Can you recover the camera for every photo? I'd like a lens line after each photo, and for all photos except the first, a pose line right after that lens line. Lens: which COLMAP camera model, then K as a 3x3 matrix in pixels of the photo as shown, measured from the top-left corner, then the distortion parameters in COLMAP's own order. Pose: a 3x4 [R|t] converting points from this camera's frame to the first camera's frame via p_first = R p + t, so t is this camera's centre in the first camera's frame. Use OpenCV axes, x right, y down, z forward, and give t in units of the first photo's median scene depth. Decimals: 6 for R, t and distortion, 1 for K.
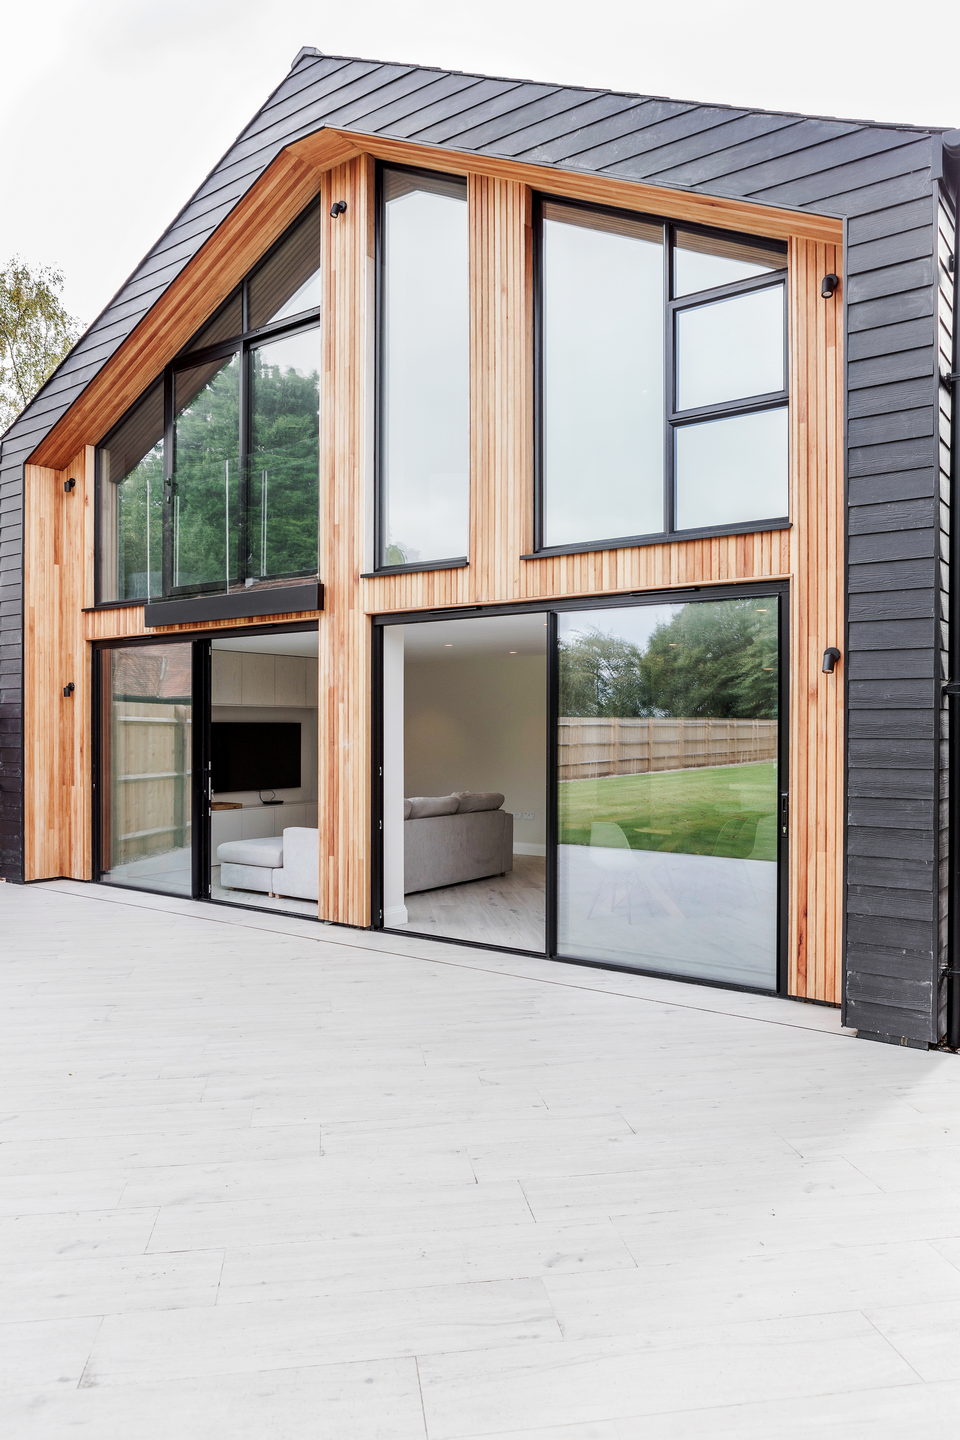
lens RADIAL K [[919.0, 0, 442.8], [0, 919.0, 738.4], [0, 0, 1]] dist [-0.019381, 0.004209]
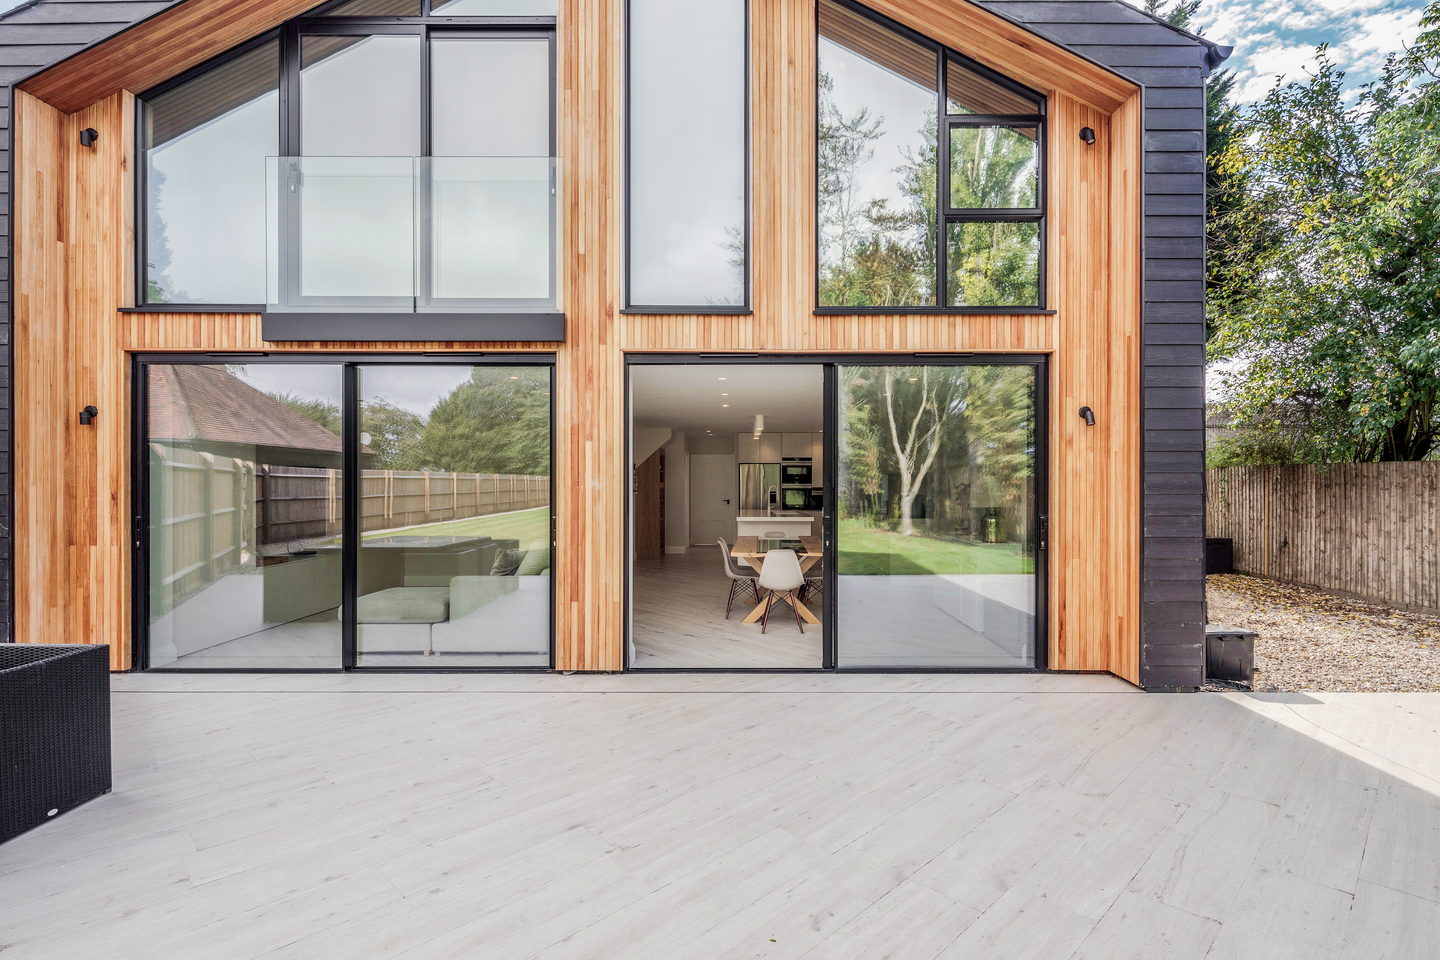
lens RADIAL K [[694.8, 0, 727.4], [0, 694.8, 488.1], [0, 0, 1]] dist [0.006556, -0.003100]
pose [[0.816267, -0.005637, 0.577648, -0.448878], [0.007112, 0.999975, -0.000292, 0.012856], [-0.577632, 0.004347, 0.816286, 0.353309]]
